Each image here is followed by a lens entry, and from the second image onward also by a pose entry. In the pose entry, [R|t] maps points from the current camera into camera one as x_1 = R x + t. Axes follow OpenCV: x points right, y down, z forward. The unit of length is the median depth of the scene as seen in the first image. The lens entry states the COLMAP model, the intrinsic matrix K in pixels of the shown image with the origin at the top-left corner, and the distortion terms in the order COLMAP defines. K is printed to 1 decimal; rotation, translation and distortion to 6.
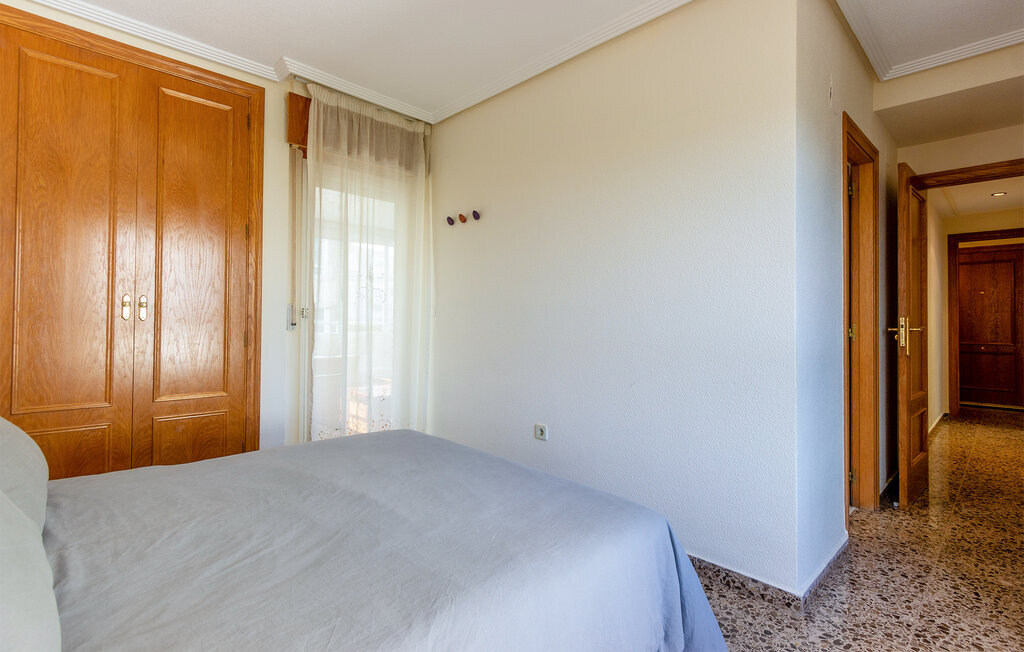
lens RADIAL K [[482.0, 0, 525.7], [0, 482.0, 328.3], [0, 0, 1]] dist [0.000562, -0.000050]
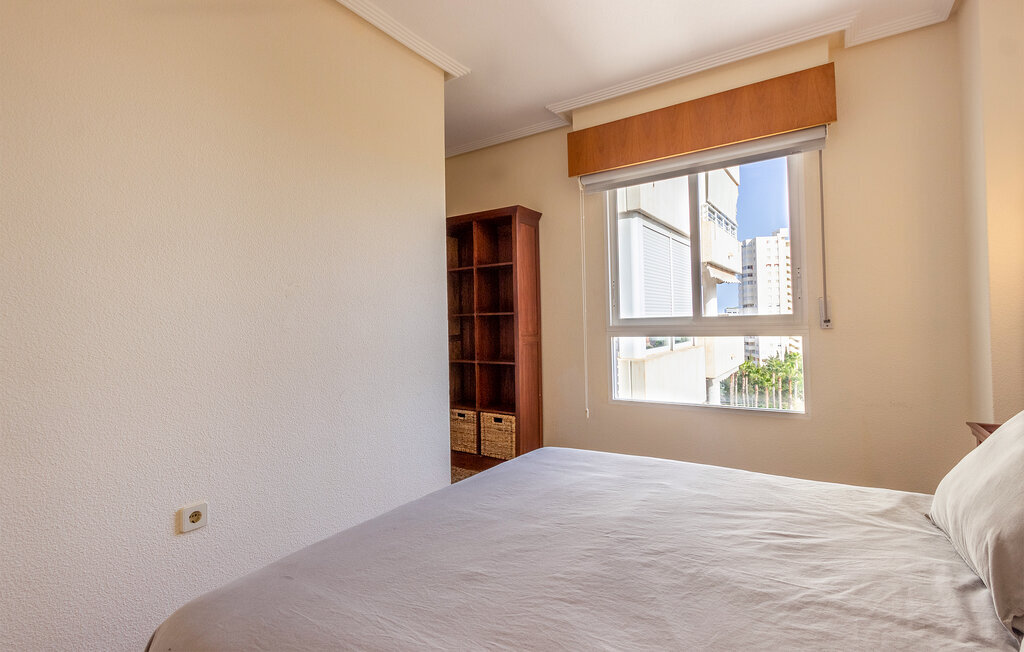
lens RADIAL K [[479.0, 0, 529.9], [0, 479.0, 313.3], [0, 0, 1]] dist [0.009419, -0.000273]
pose [[-0.213376, 0.031266, 0.976470, -1.246124], [0.025616, 0.999323, -0.026400, -0.007103], [-0.976634, 0.019380, -0.214032, 1.454963]]
